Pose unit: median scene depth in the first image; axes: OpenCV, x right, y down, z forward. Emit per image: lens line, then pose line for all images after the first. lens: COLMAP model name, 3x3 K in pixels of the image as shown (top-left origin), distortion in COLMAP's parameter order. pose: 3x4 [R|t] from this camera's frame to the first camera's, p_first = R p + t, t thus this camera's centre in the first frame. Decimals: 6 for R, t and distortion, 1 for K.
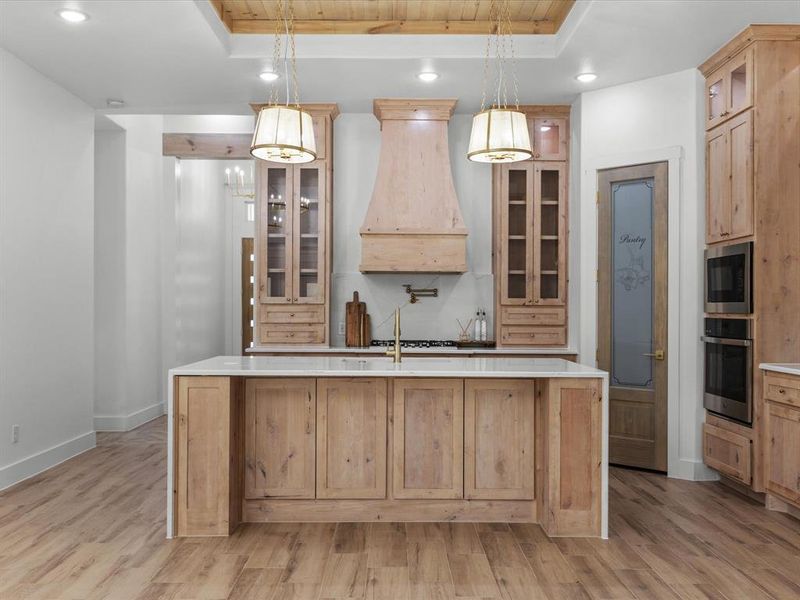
lens RADIAL K [[777.1, 0, 398.5], [0, 777.1, 300.5], [0, 0, 1]] dist [0.005896, 0.000000]
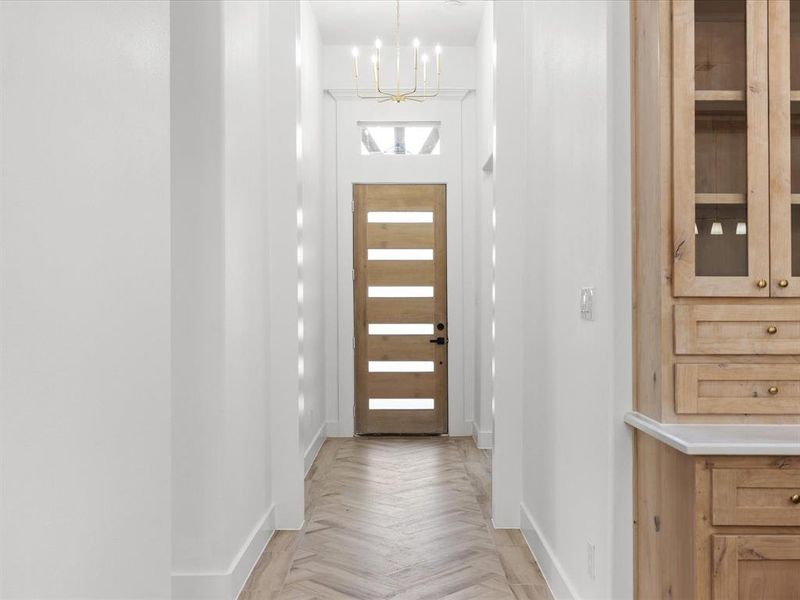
lens RADIAL K [[855.8, 0, 425.6], [0, 855.8, 283.3], [0, 0, 1]] dist [0.005847, 0.000000]
pose [[0.999769, -0.004780, 0.020955, -0.361021], [0.004945, 0.999957, -0.007810, 0.000484], [-0.020917, 0.007912, 0.999750, 0.782717]]
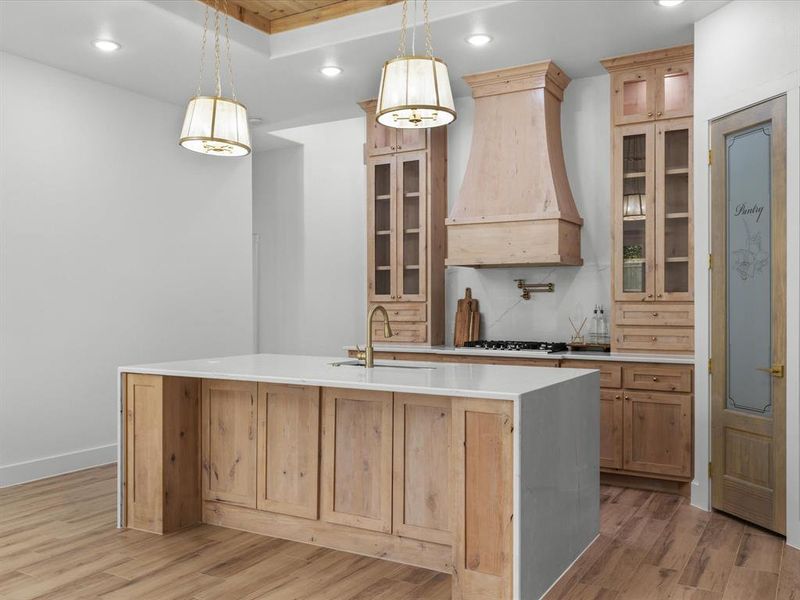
lens RADIAL K [[713.1, 0, 397.1], [0, 713.1, 305.0], [0, 0, 1]] dist [0.002098, -0.001891]
pose [[0.859164, -0.005429, -0.511672, 0.397196], [0.010460, 0.999921, 0.006955, 0.002794], [0.511594, -0.011328, 0.859153, 0.284662]]
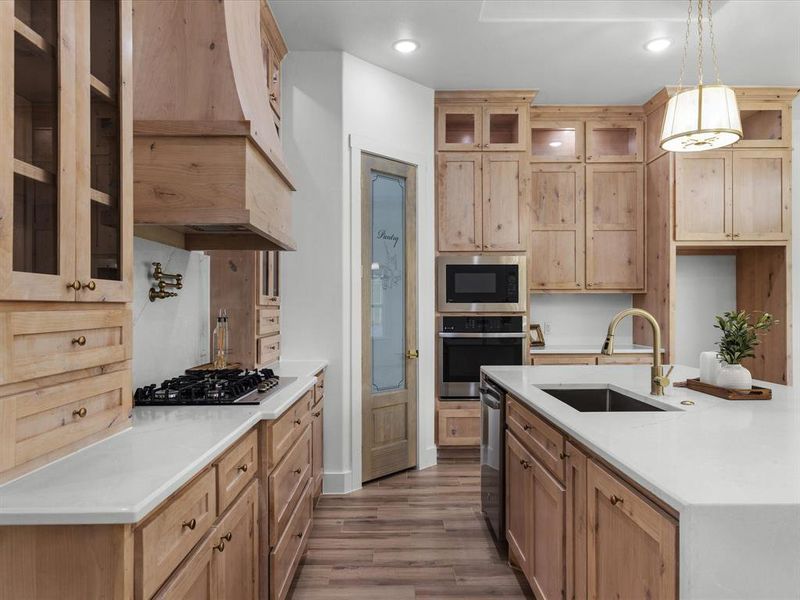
lens RADIAL K [[549.3, 0, 399.2], [0, 549.3, 305.8], [0, 0, 1]] dist [0.004953, 0.001505]
pose [[-0.000211, -0.002931, 0.999996, -0.412862], [-0.008042, 0.999963, 0.002929, 0.004999], [-0.999968, -0.008041, -0.000235, 1.090646]]
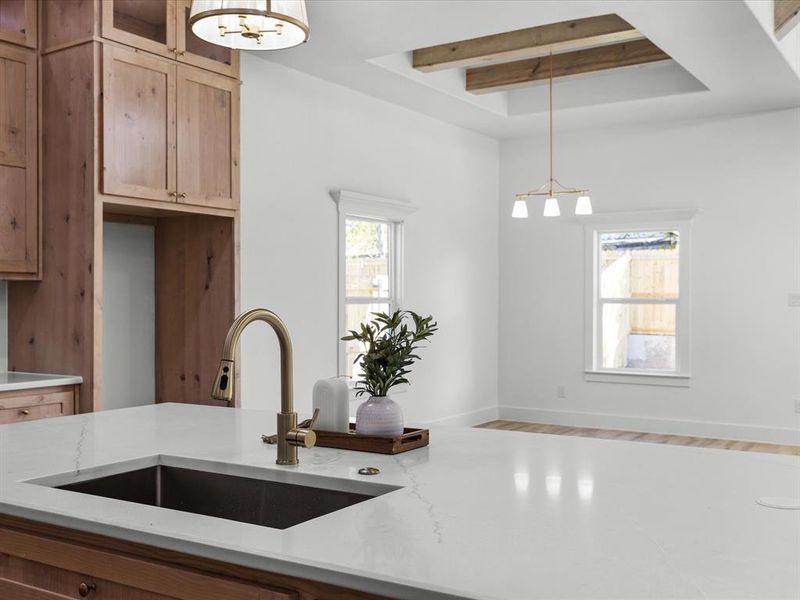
lens RADIAL K [[855.8, 0, 403.1], [0, 855.8, 298.8], [0, 0, 1]] dist [0.005847, 0.000000]
pose [[-0.836000, -0.000298, 0.548730, -0.235192], [-0.006706, 0.999931, -0.009675, 0.006162], [-0.548689, -0.011768, -0.835944, 1.166937]]
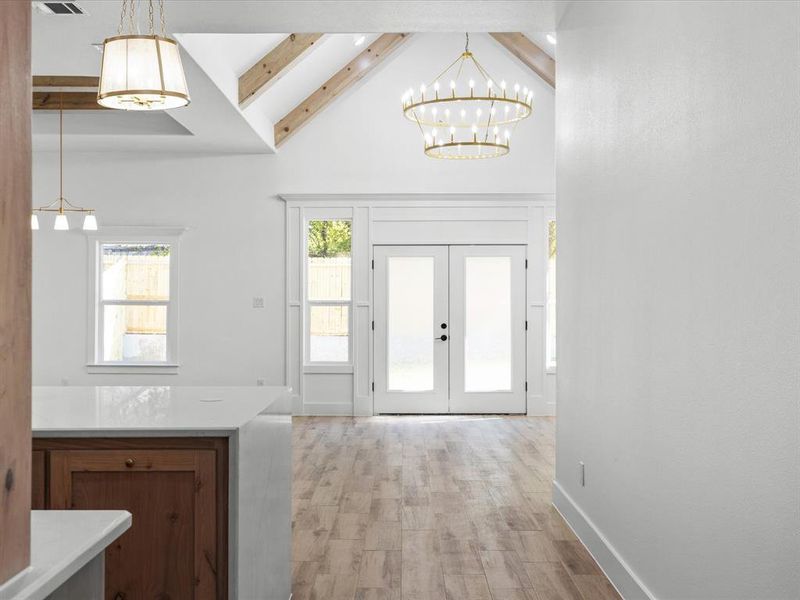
lens RADIAL K [[855.8, 0, 406.6], [0, 855.8, 303.3], [0, 0, 1]] dist [0.005847, 0.000000]
pose [[-0.999981, -0.005500, 0.002653, -0.321038], [-0.005526, 0.999937, -0.009769, 0.008044], [-0.002599, -0.009783, -0.999949, 1.452653]]
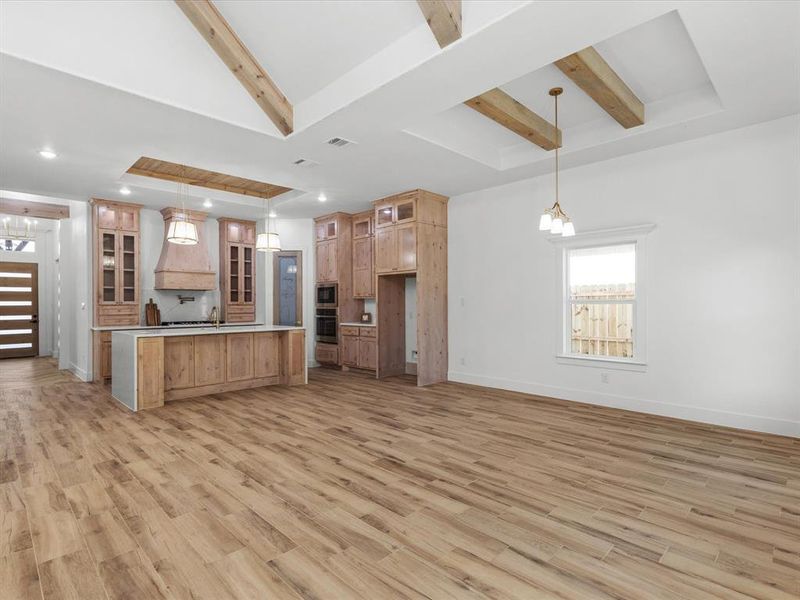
lens RADIAL K [[414.3, 0, 399.9], [0, 414.3, 304.1], [0, 0, 1]] dist [0.009776, -0.003291]
pose [[0.713213, -0.006427, 0.700918, -0.449763], [0.001551, 0.999970, 0.007591, -0.005191], [-0.700945, -0.004327, 0.713202, -0.284058]]
